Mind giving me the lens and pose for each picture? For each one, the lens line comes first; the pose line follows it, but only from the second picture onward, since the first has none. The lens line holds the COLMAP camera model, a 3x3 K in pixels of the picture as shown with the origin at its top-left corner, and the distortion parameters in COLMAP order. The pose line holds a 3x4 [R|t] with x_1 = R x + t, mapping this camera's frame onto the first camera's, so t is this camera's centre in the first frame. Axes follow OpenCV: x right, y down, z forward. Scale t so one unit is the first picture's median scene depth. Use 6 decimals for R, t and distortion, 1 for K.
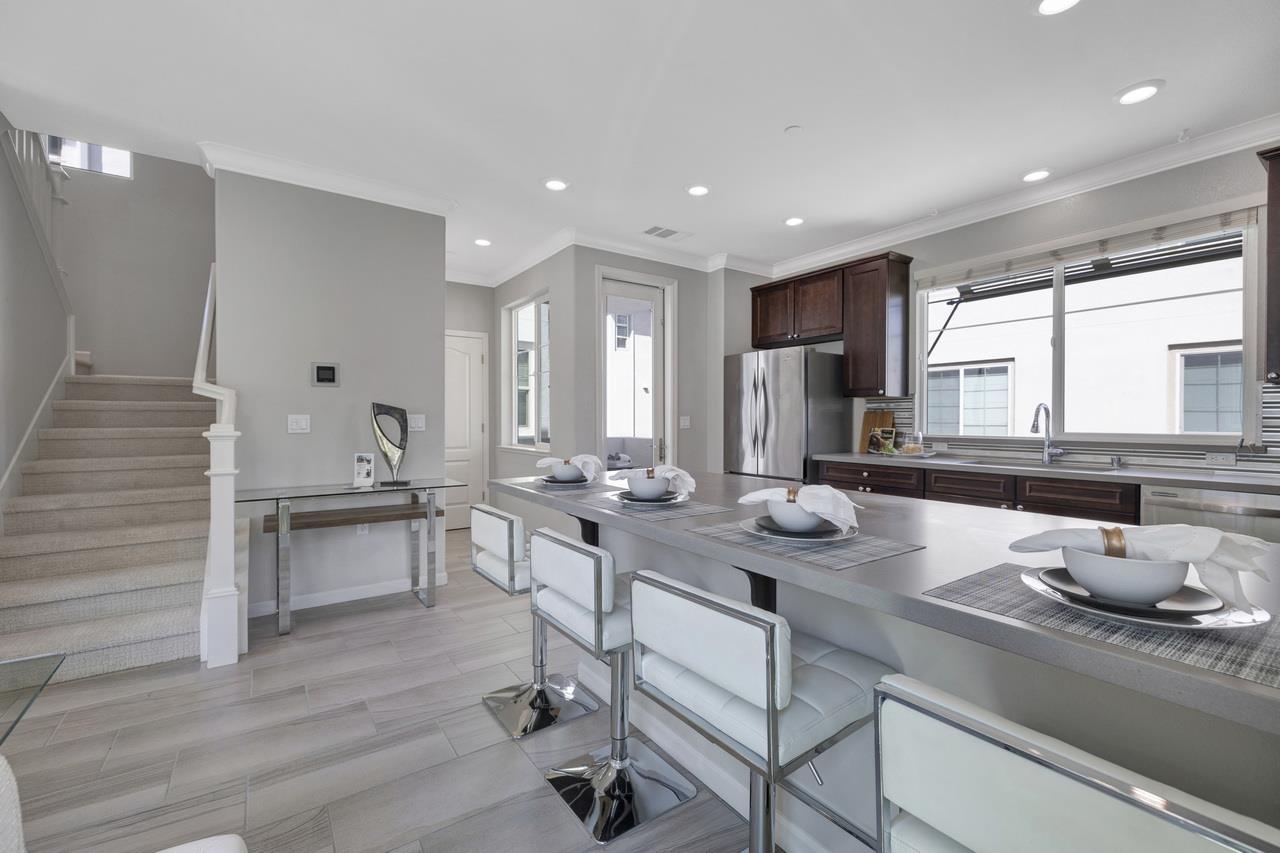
lens RADIAL K [[543.2, 0, 635.6], [0, 543.2, 422.7], [0, 0, 1]] dist [-0.001772, 0.000682]
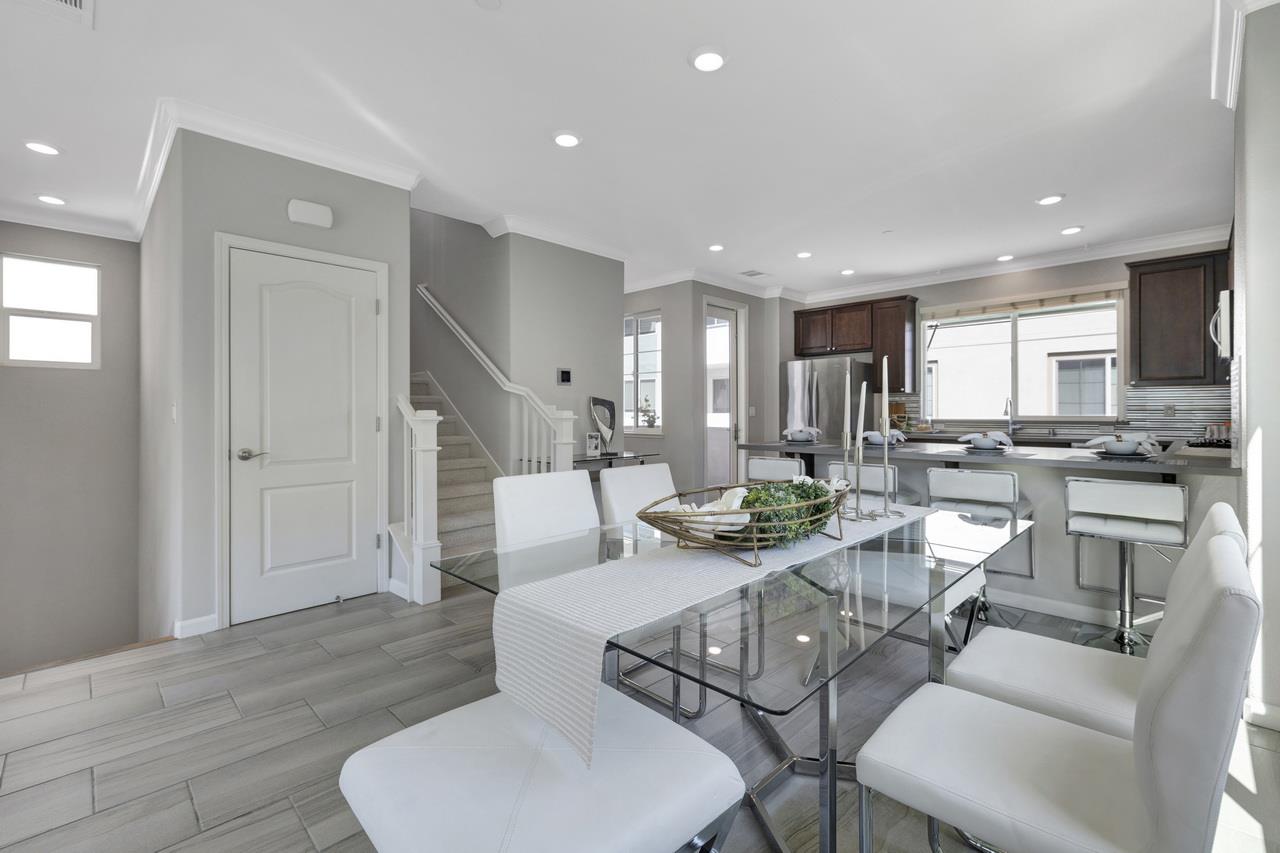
lens RADIAL K [[565.3, 0, 636.1], [0, 565.3, 410.0], [0, 0, 1]] dist [0.004596, 0.000037]
pose [[0.983968, -0.003232, 0.178318, -0.531223], [0.005232, 0.999929, -0.010744, 0.011398], [-0.178271, 0.011504, 0.983914, -0.381024]]
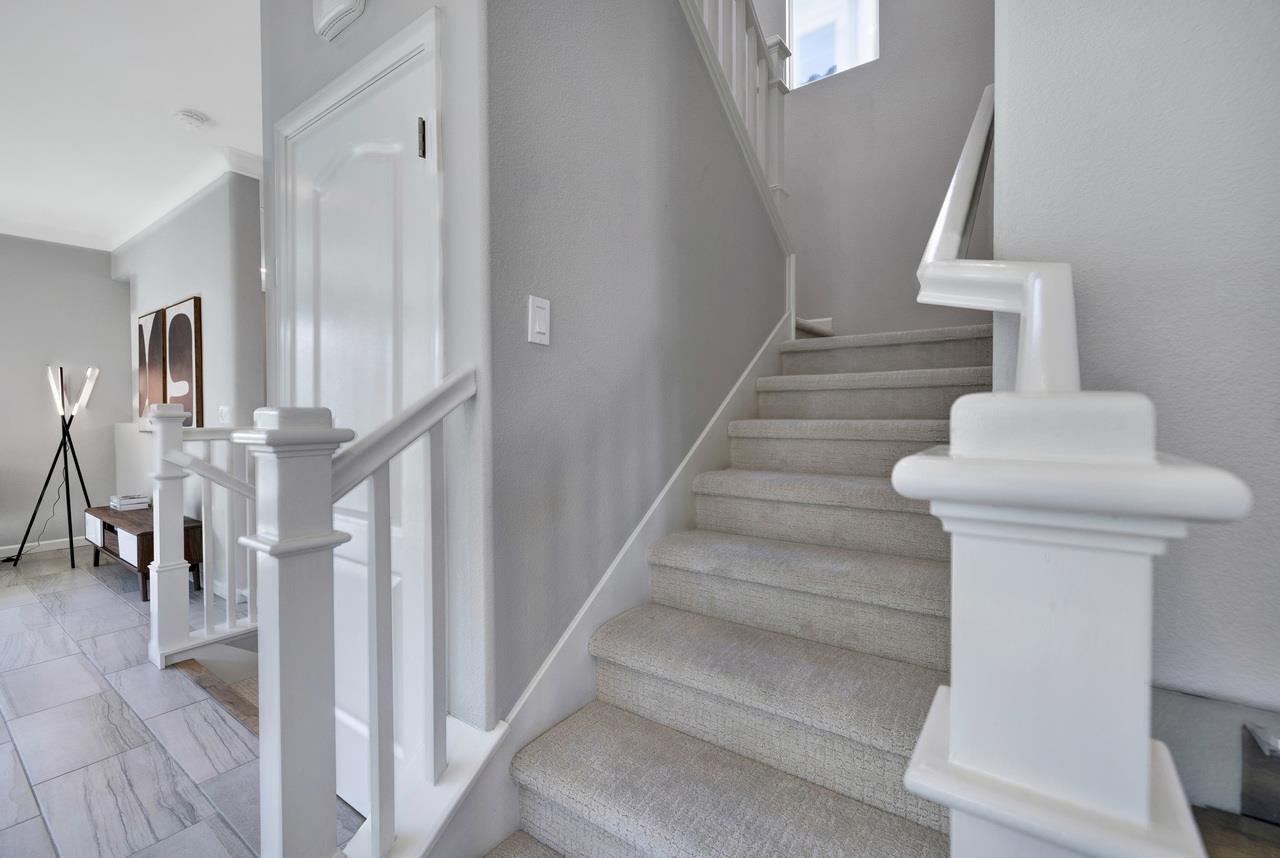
lens RADIAL K [[543.2, 0, 632.9], [0, 543.2, 420.4], [0, 0, 1]] dist [-0.001772, 0.000682]
pose [[0.322488, 0.008556, -0.946535, -0.421624], [-0.001381, 0.999962, 0.008568, 0.004491], [0.946573, -0.001456, 0.322488, 0.545245]]
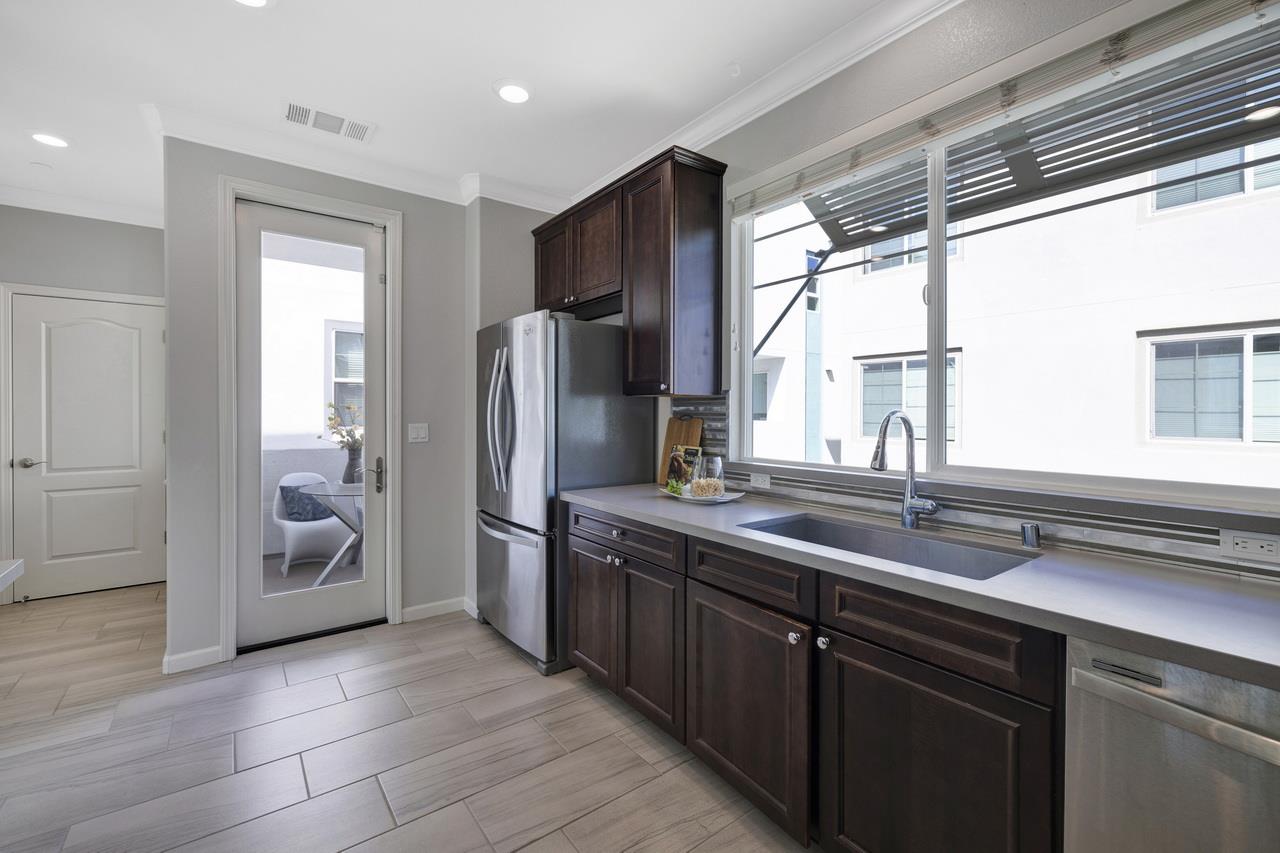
lens RADIAL K [[543.2, 0, 641.1], [0, 543.2, 415.0], [0, 0, 1]] dist [-0.001772, 0.000682]
pose [[0.999366, 0.001139, 0.035597, 0.406075], [-0.000992, 0.999991, -0.004133, -0.023805], [-0.035601, 0.004095, 0.999358, 0.413078]]
